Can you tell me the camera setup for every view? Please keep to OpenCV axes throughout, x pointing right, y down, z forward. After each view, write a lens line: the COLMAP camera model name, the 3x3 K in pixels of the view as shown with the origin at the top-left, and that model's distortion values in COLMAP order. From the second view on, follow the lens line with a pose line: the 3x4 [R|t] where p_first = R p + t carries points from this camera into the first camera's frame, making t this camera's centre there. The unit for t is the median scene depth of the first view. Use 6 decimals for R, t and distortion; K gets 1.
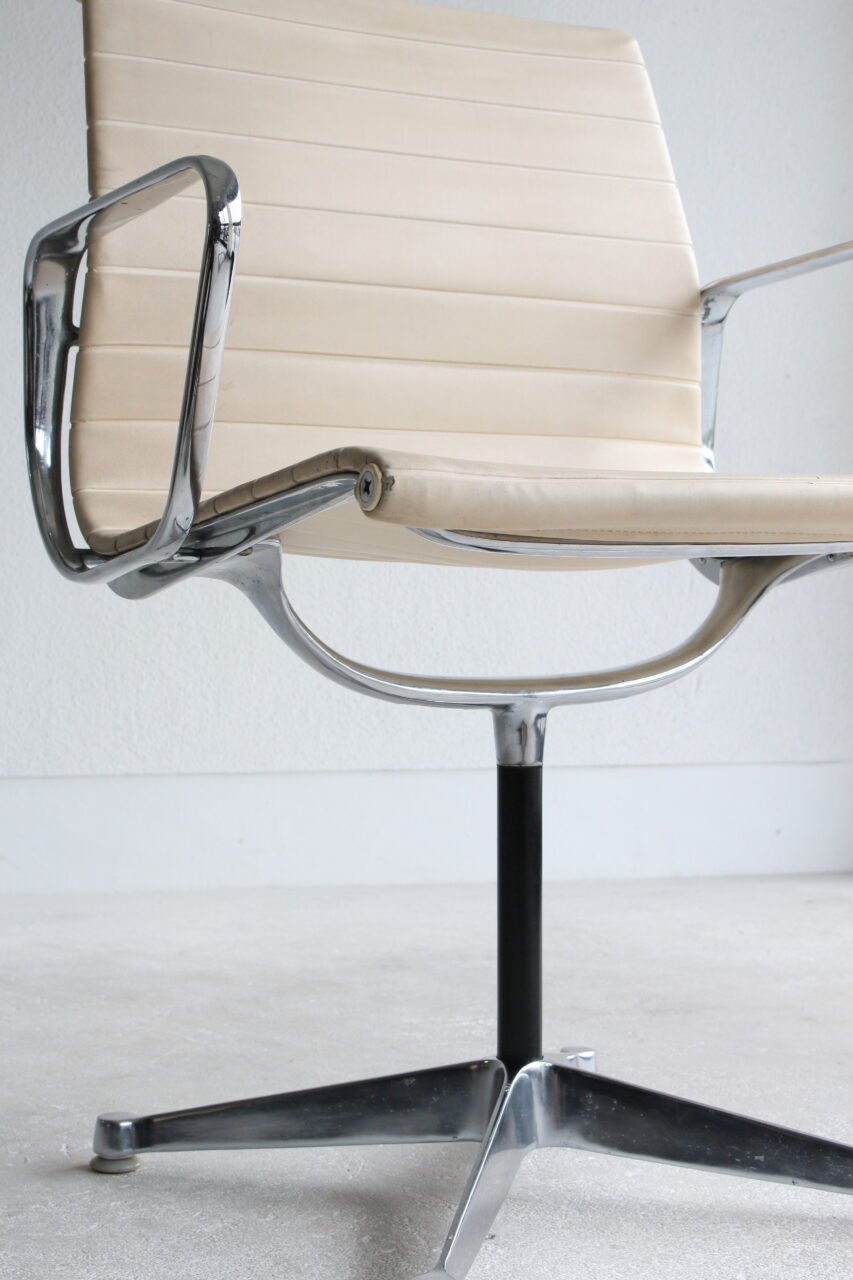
lens RADIAL K [[2123.5, 0, 426.5], [0, 2123.5, 640.0], [0, 0, 1]] dist [-0.060965, 0.170914]
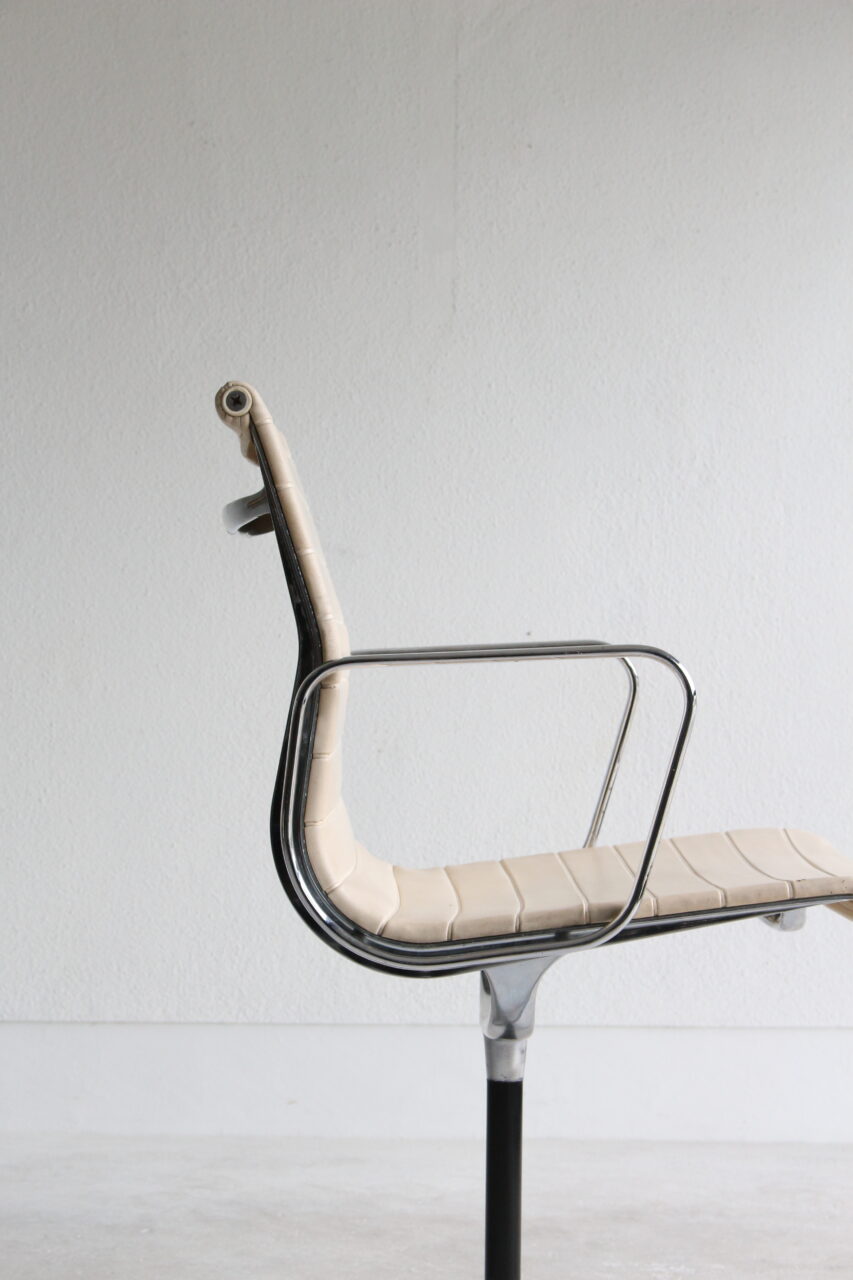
lens RADIAL K [[3016.5, 0, 426.5], [0, 3016.5, 640.0], [0, 0, 1]] dist [0.009590, 0.507352]
pose [[0.981020, 0.004836, -0.193844, 0.151357], [-0.013401, 0.998990, -0.042894, -0.061378], [0.193441, 0.044678, 0.980094, -0.453786]]
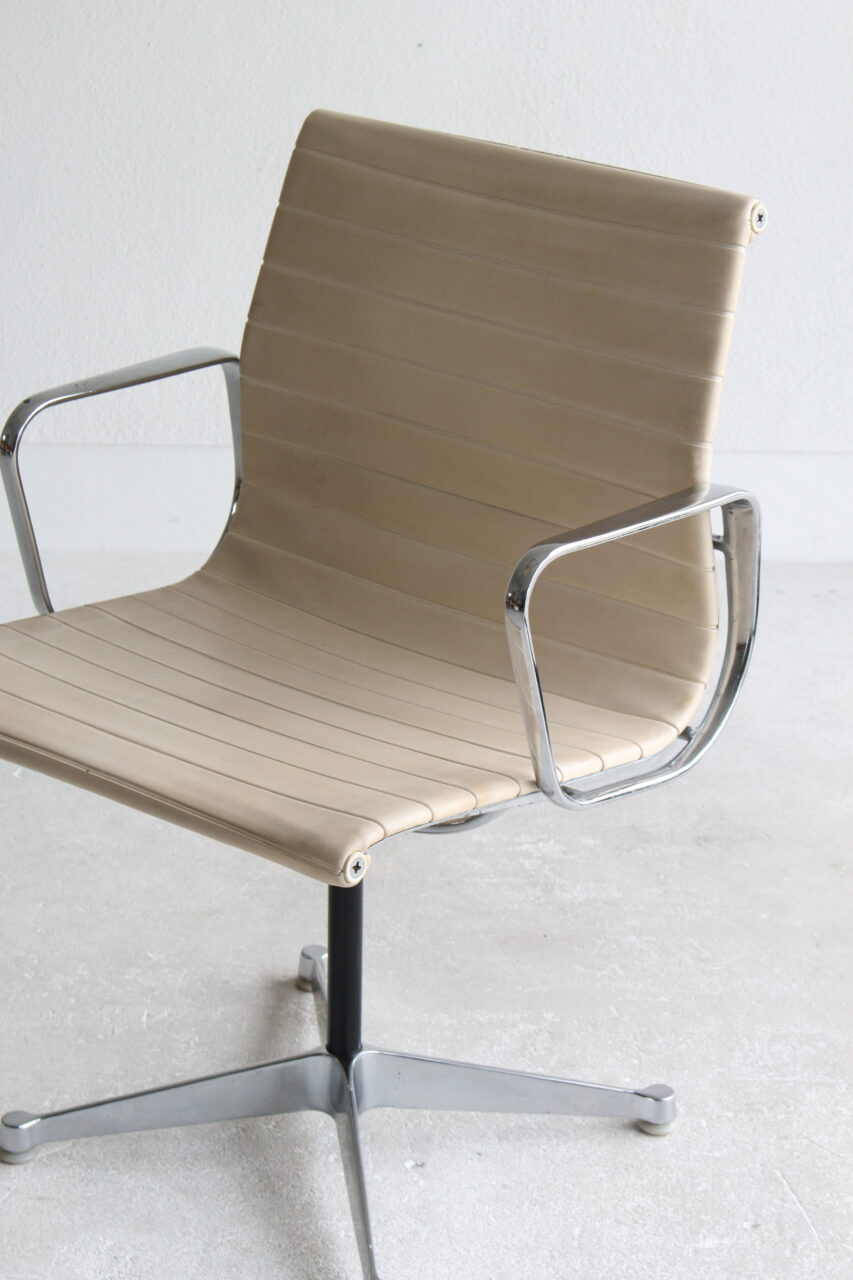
lens RADIAL K [[3016.5, 0, 426.5], [0, 3016.5, 640.0], [0, 0, 1]] dist [0.009590, 0.507352]
pose [[0.983974, 0.081775, -0.158455, 0.154748], [-0.021892, 0.937321, 0.347779, -0.353056], [0.176963, -0.338736, 0.924090, -0.344299]]
